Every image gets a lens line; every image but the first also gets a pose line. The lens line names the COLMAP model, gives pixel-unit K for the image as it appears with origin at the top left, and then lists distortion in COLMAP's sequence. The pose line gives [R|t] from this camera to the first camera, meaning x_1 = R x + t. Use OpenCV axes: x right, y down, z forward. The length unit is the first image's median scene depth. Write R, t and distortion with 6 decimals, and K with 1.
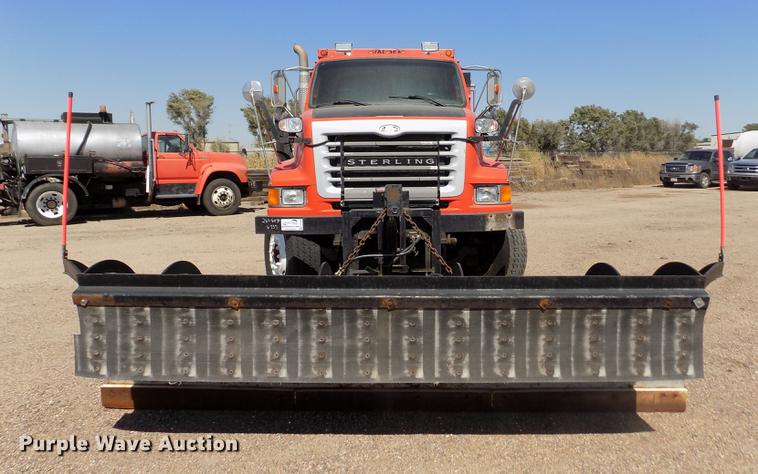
lens RADIAL K [[571.7, 0, 402.8], [0, 571.7, 208.1], [0, 0, 1]] dist [-0.037704, 0.006235]
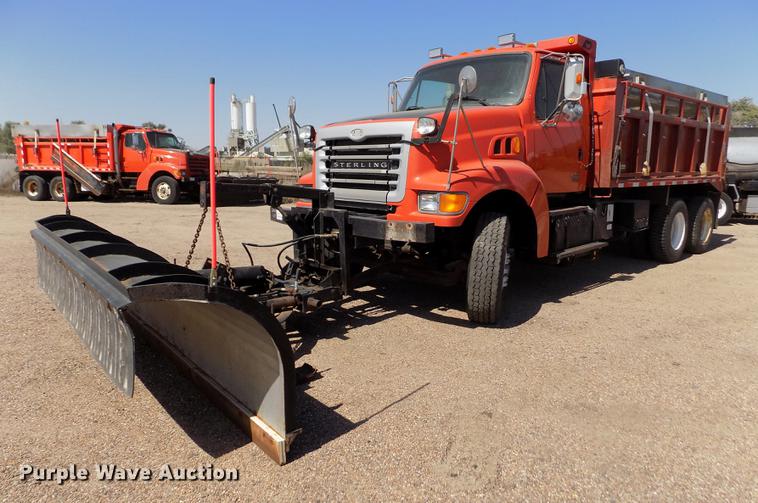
lens RADIAL K [[530.3, 0, 379.3], [0, 530.3, 239.5], [0, 0, 1]] dist [-0.032970, 0.000568]
pose [[0.637162, 0.120637, -0.761230, 0.759323], [-0.084717, 0.992652, 0.086402, -0.032396], [0.766059, 0.009437, 0.642700, 0.407104]]
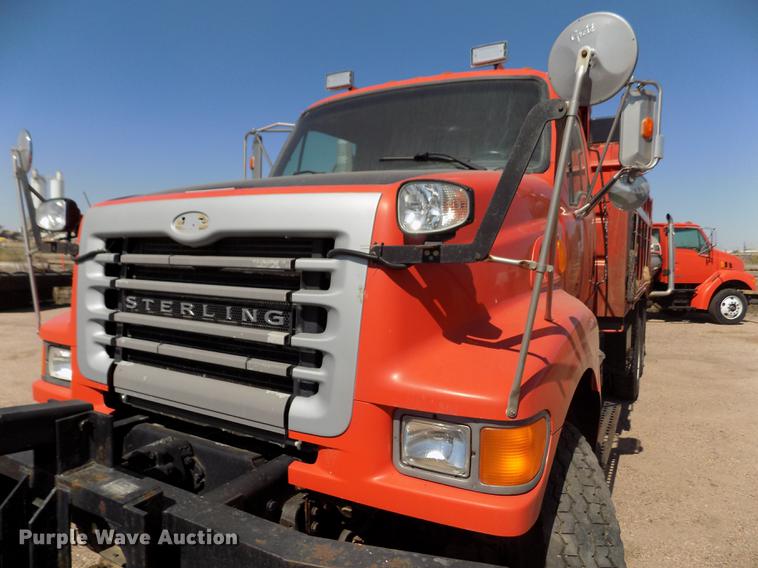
lens RADIAL K [[508.3, 0, 383.3], [0, 508.3, 280.7], [0, 0, 1]] dist [-0.063380, 0.062719]
pose [[0.853379, 0.052473, -0.518644, 0.257148], [-0.072035, 0.997246, -0.017633, -0.103068], [0.516290, 0.052408, 0.854808, 0.779017]]
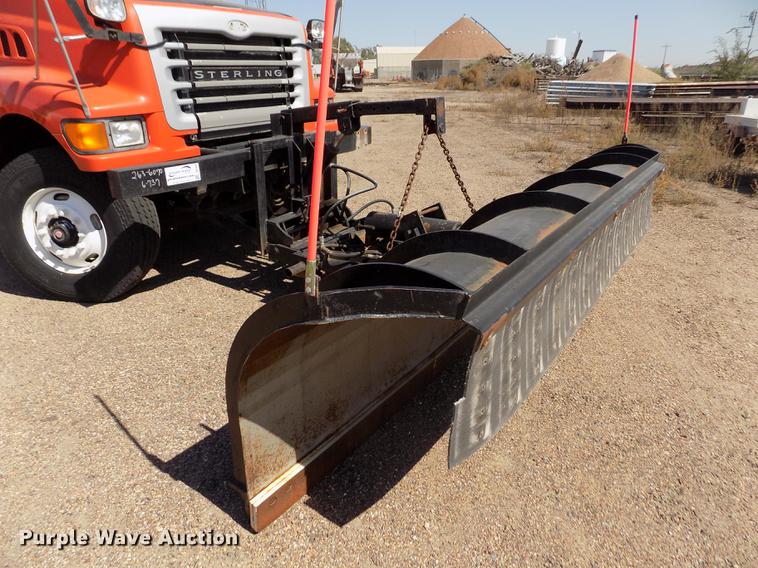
lens RADIAL K [[508.3, 0, 380.5], [0, 508.3, 280.5], [0, 0, 1]] dist [-0.063380, 0.062719]
pose [[0.568032, -0.313062, 0.761138, -0.513702], [0.080080, 0.941463, 0.327468, -0.026010], [-0.819101, -0.125060, 0.559851, 0.438528]]
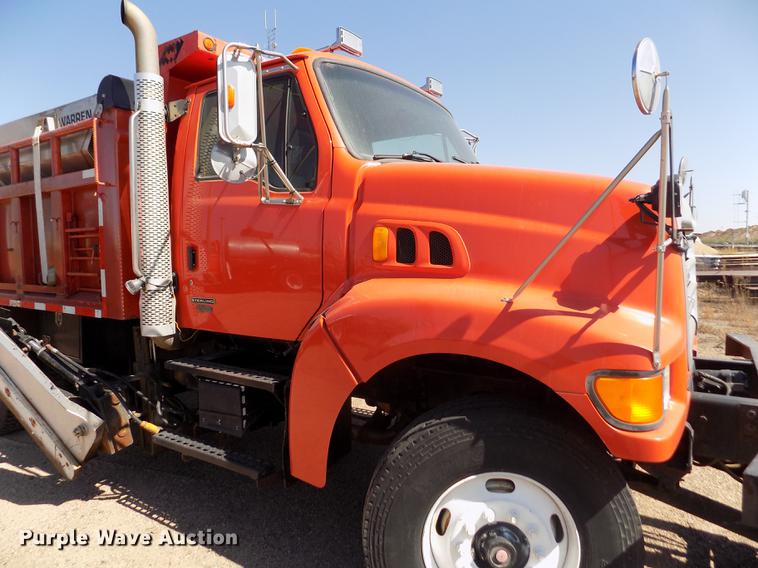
lens RADIAL K [[508.3, 0, 380.0], [0, 508.3, 285.5], [0, 0, 1]] dist [-0.063380, 0.062719]
pose [[0.564964, -0.071043, 0.822052, -0.573318], [0.093762, 0.995361, 0.021582, -0.112444], [-0.819771, 0.064884, 0.569004, 0.969413]]
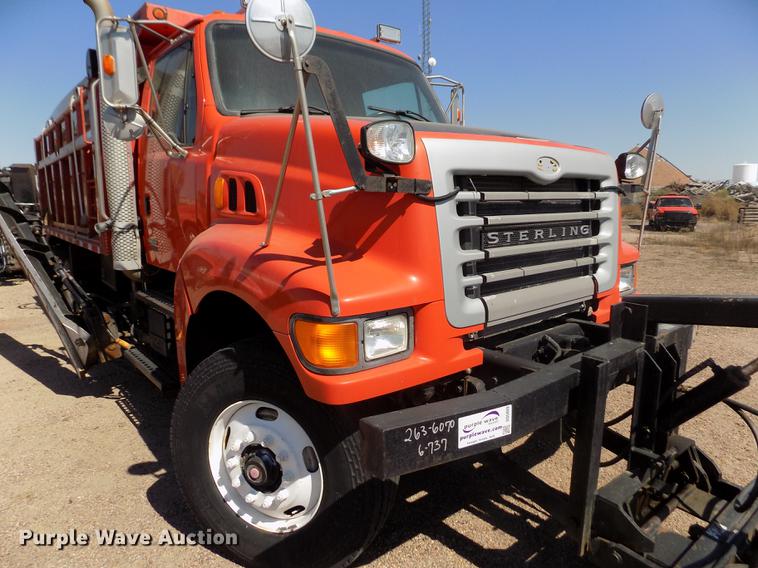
lens RADIAL K [[508.3, 0, 381.7], [0, 508.3, 283.5], [0, 0, 1]] dist [-0.063380, 0.062719]
pose [[0.783023, -0.103624, 0.613301, -0.401118], [0.064583, 0.994240, 0.085533, -0.084495], [-0.618631, -0.027365, 0.785205, 0.745246]]
